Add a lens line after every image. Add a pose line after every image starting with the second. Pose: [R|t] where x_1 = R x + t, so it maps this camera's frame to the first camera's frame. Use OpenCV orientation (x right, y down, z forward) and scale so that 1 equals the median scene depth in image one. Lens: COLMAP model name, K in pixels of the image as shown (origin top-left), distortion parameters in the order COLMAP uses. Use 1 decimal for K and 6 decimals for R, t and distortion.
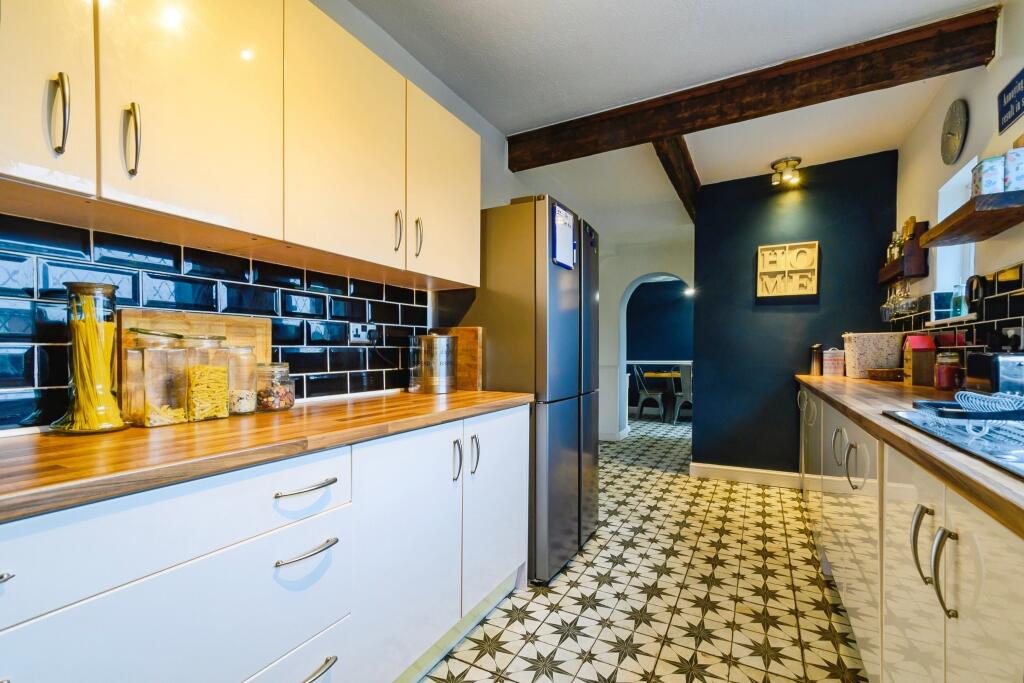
lens RADIAL K [[429.5, 0, 513.6], [0, 429.5, 365.2], [0, 0, 1]] dist [0.000646, 0.000218]
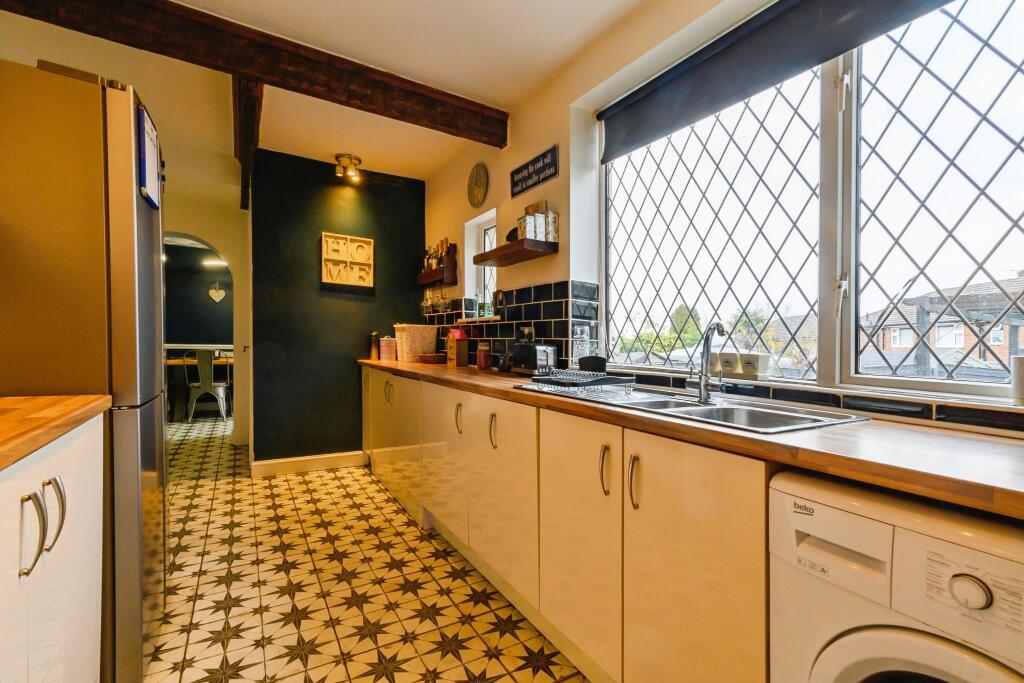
lens RADIAL K [[449.1, 0, 513.9], [0, 449.1, 352.1], [0, 0, 1]] dist [-0.001026, 0.000301]
pose [[0.512880, 0.000549, 0.858460, -0.140424], [-0.003950, 0.999991, 0.001720, -0.000222], [-0.858451, -0.004273, 0.512877, 0.113406]]
